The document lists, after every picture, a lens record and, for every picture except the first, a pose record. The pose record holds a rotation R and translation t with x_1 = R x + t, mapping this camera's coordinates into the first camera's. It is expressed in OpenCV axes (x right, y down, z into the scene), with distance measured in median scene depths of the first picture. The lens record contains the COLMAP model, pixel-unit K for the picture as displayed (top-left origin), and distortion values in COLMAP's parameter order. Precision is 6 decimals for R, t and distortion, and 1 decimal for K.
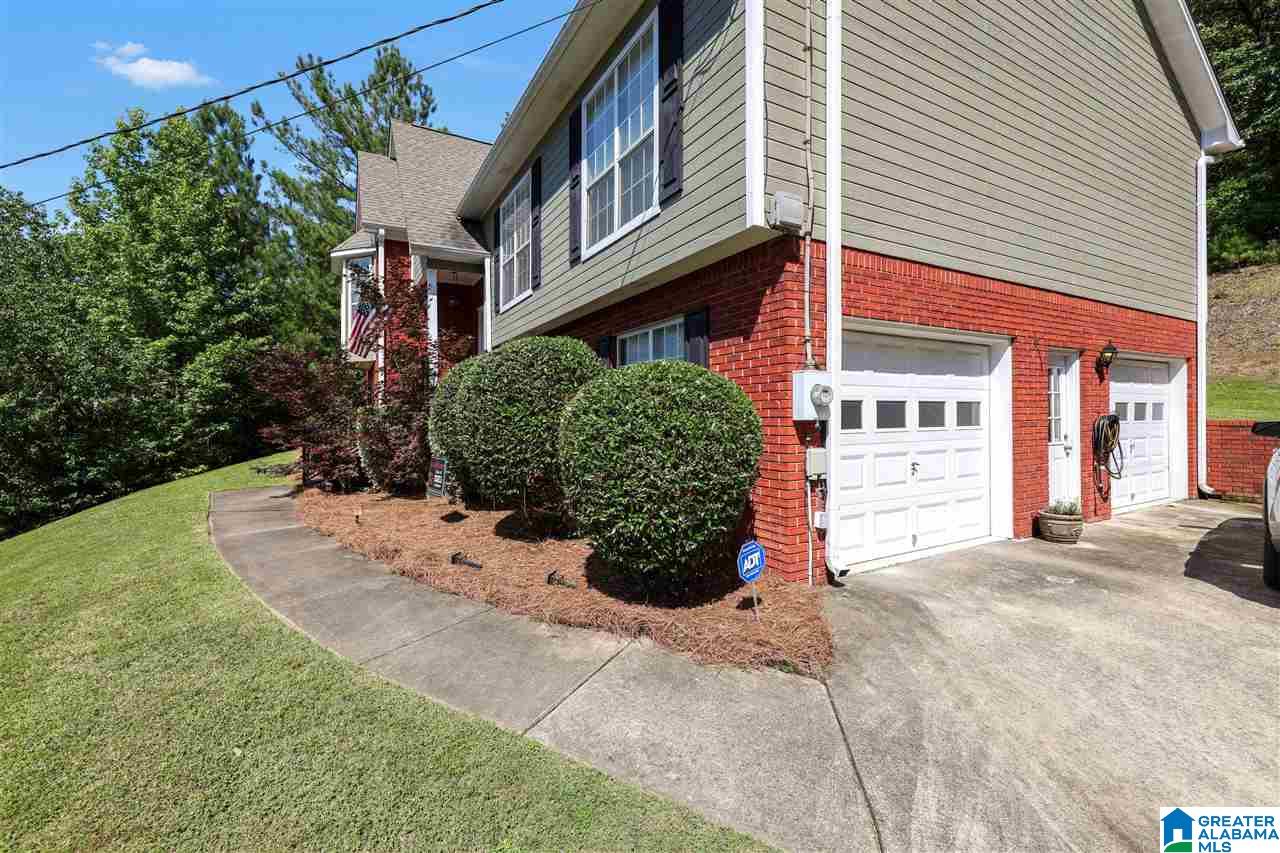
lens RADIAL K [[546.0, 0, 642.1], [0, 546.0, 418.3], [0, 0, 1]] dist [0.001197, 0.000060]
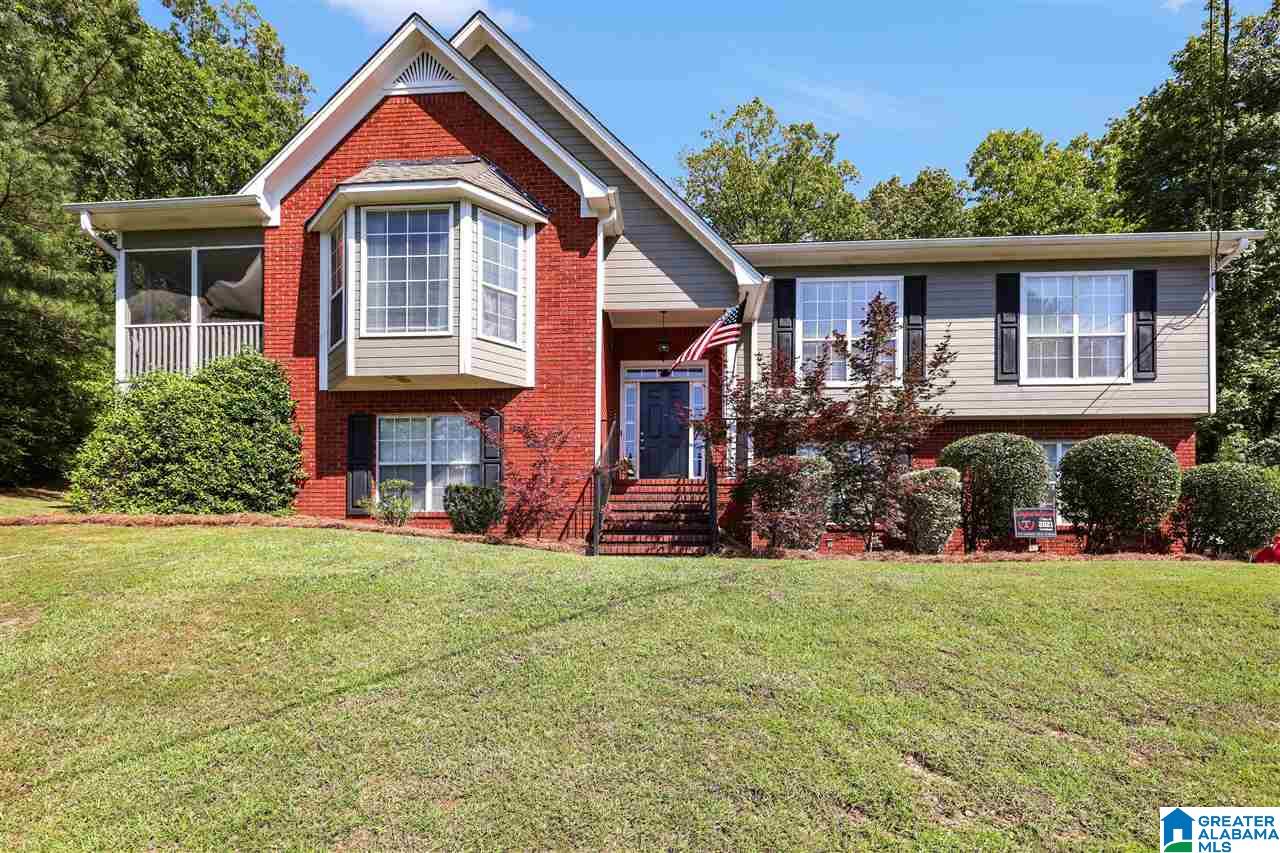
lens RADIAL K [[546.0, 0, 639.7], [0, 546.0, 429.1], [0, 0, 1]] dist [0.001197, 0.000060]
pose [[0.545728, 0.001368, 0.837961, -2.116763], [0.010353, 0.999911, -0.008375, -0.199820], [-0.837899, 0.013245, 0.545665, 1.222185]]
